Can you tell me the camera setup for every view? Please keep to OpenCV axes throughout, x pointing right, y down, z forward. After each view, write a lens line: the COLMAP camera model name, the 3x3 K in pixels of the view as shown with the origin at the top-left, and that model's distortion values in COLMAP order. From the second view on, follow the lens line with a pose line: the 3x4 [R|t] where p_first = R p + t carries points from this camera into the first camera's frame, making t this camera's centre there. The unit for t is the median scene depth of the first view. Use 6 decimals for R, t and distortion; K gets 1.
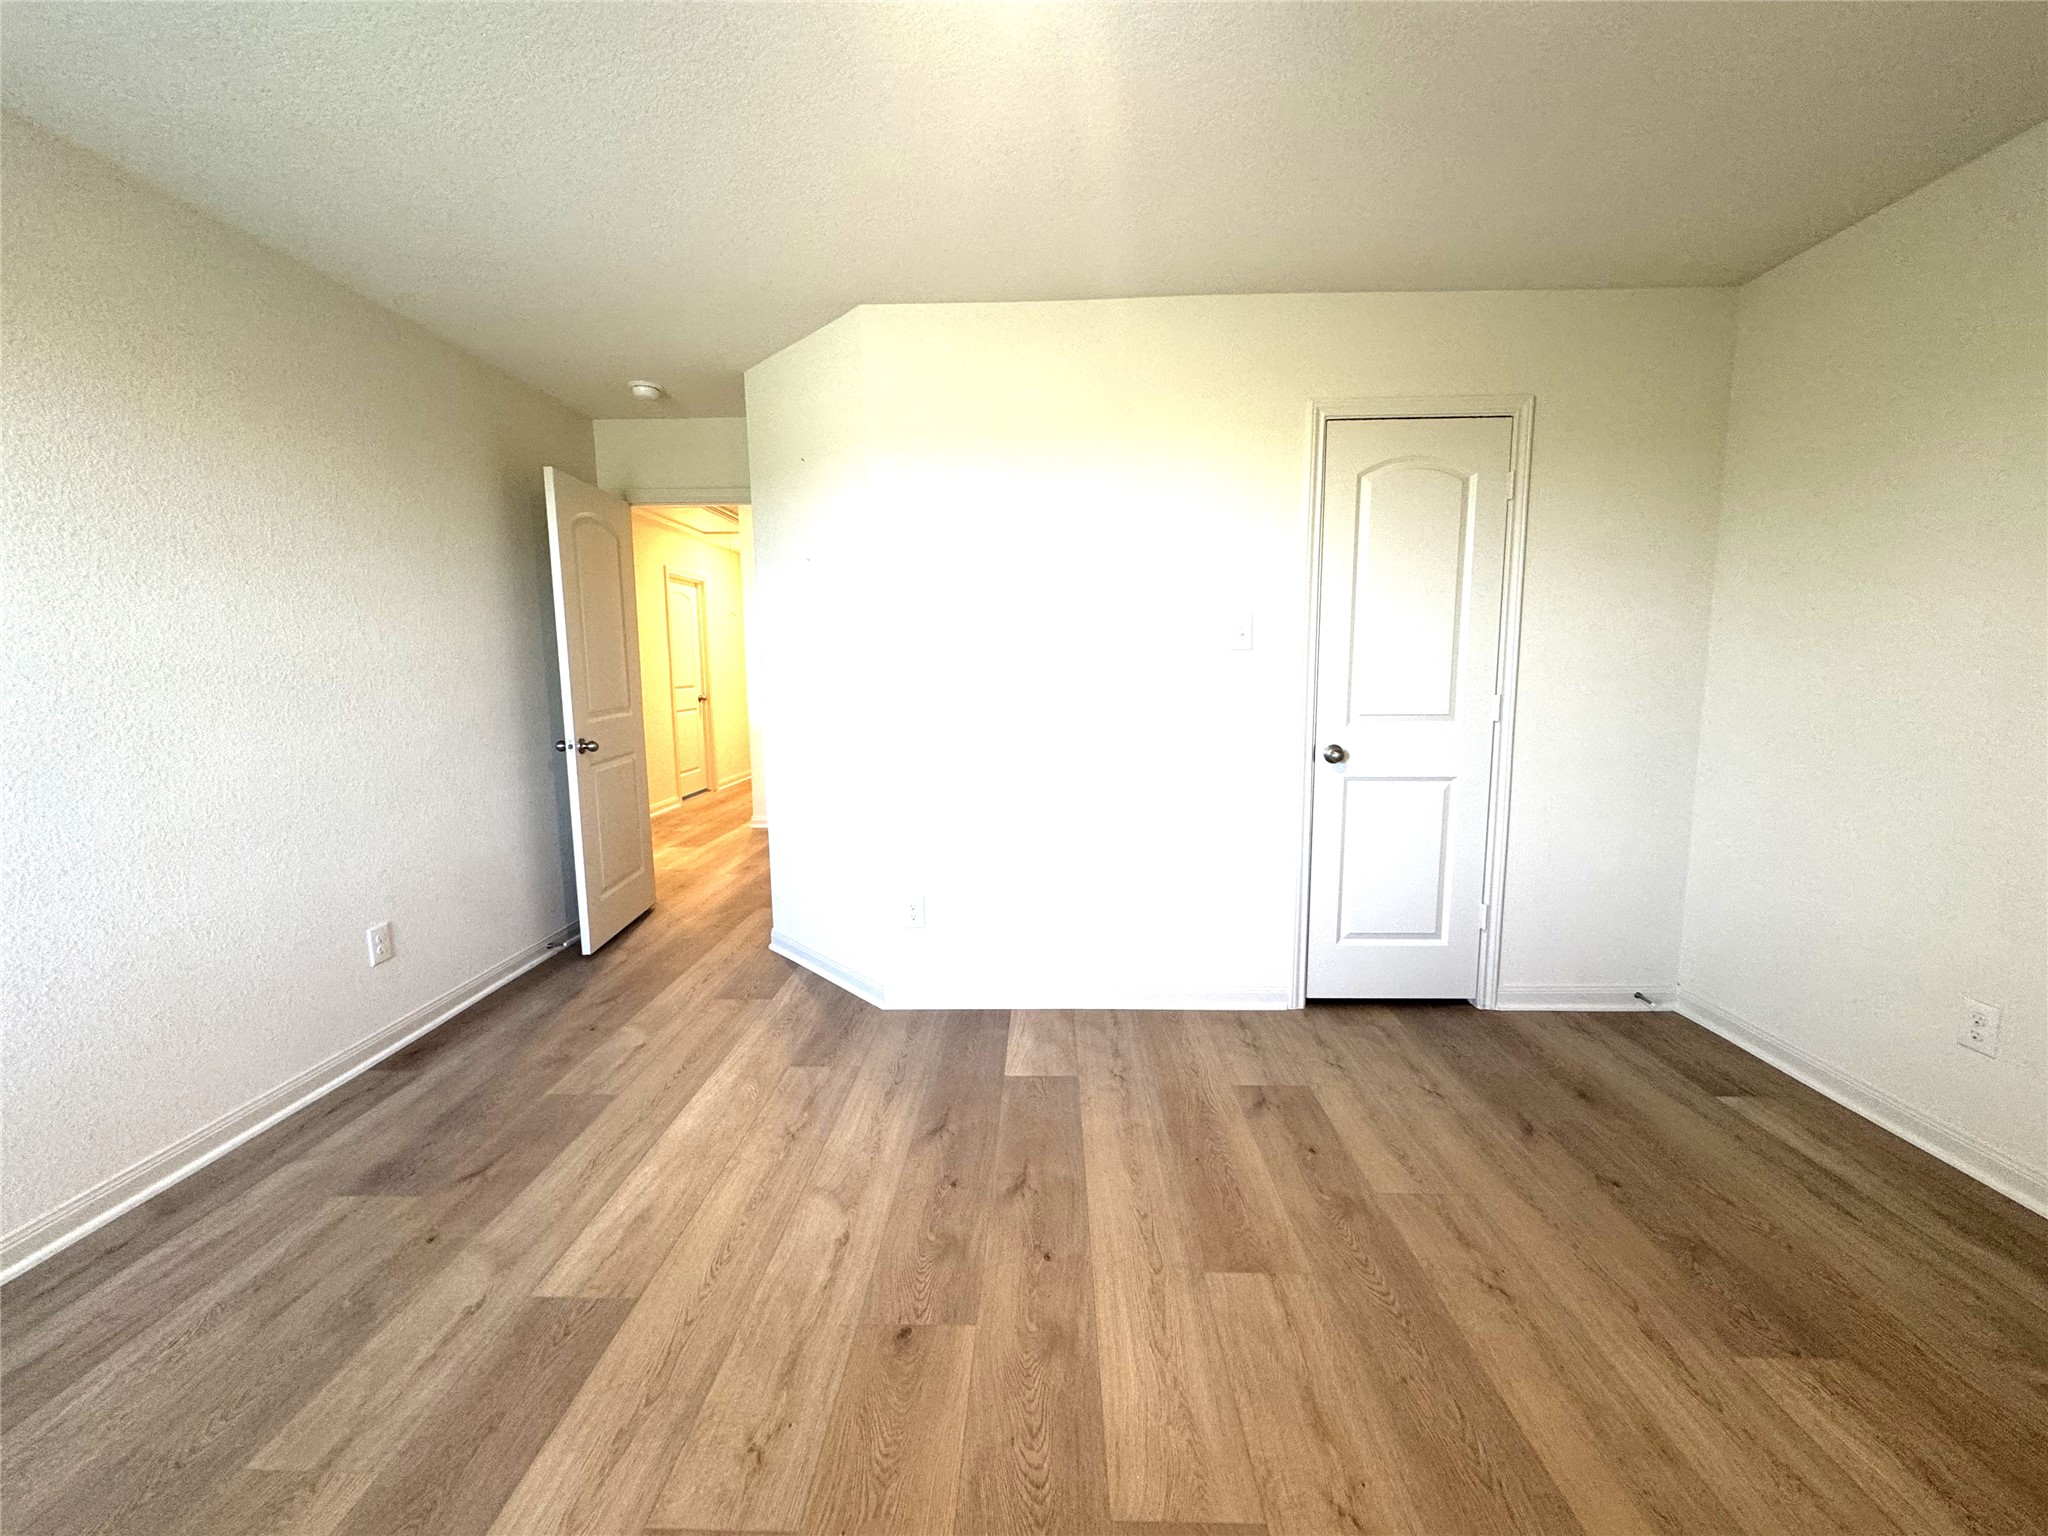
lens RADIAL K [[817.7, 0, 1023.5], [0, 817.7, 770.3], [0, 0, 1]] dist [-0.000142, 0.000130]
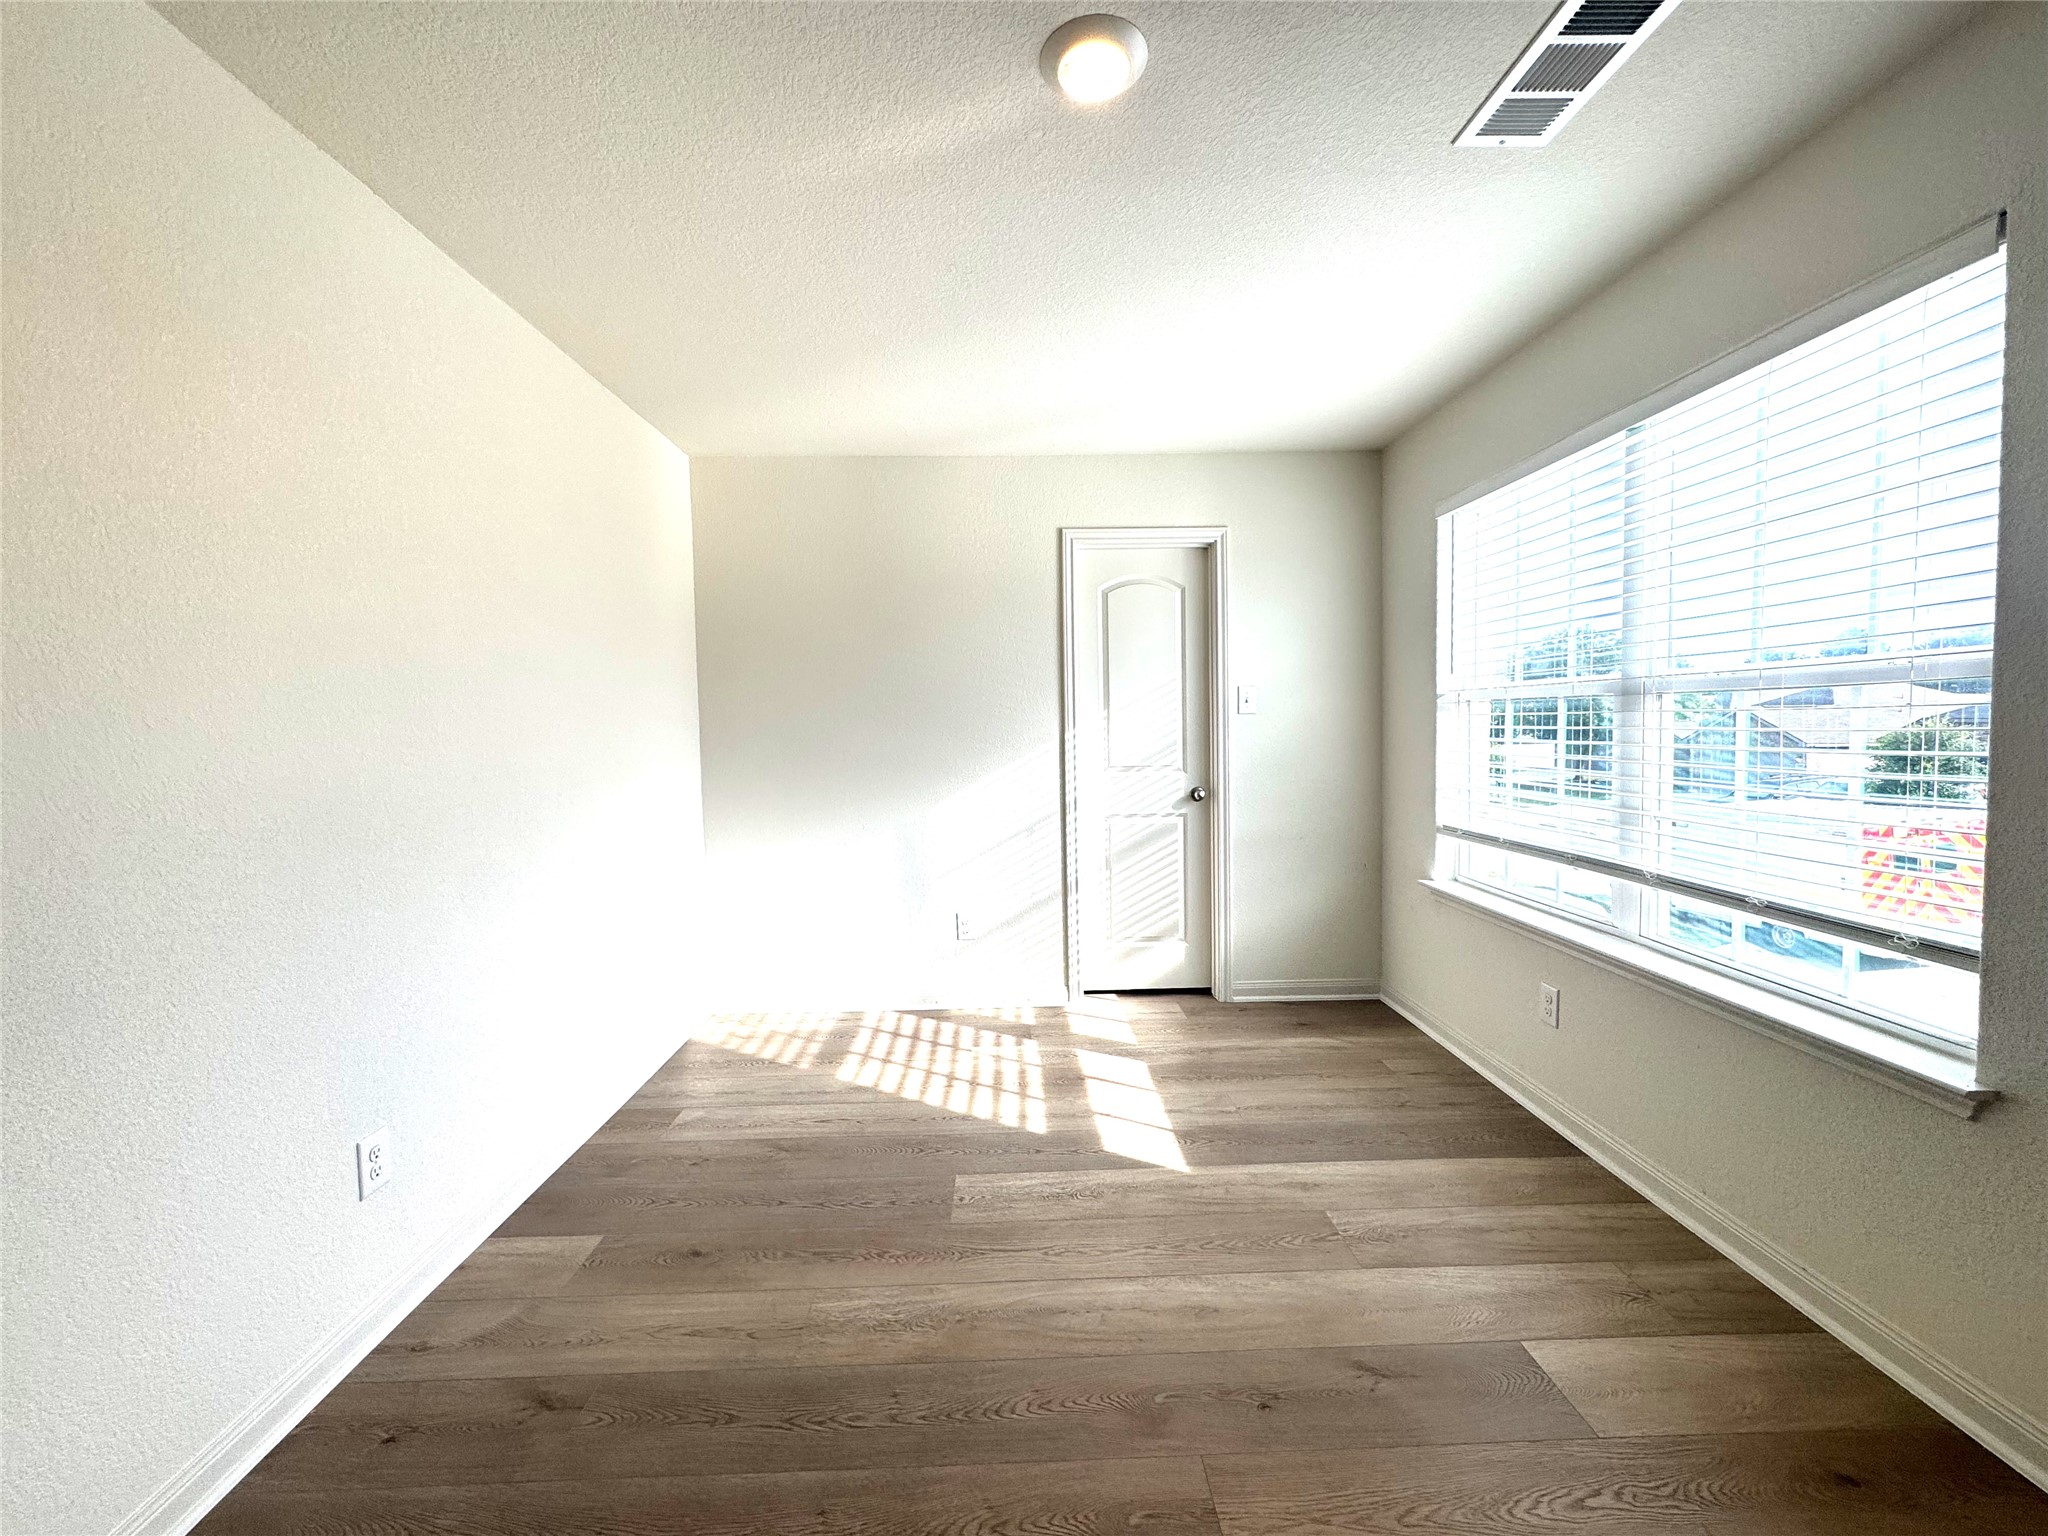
lens RADIAL K [[817.7, 0, 1026.5], [0, 817.7, 768.2], [0, 0, 1]] dist [-0.000142, 0.000130]
pose [[0.057260, 0.039198, -0.997590, 1.641790], [-0.100255, 0.994404, 0.033318, -0.153268], [0.993313, 0.098106, 0.060869, 1.099775]]
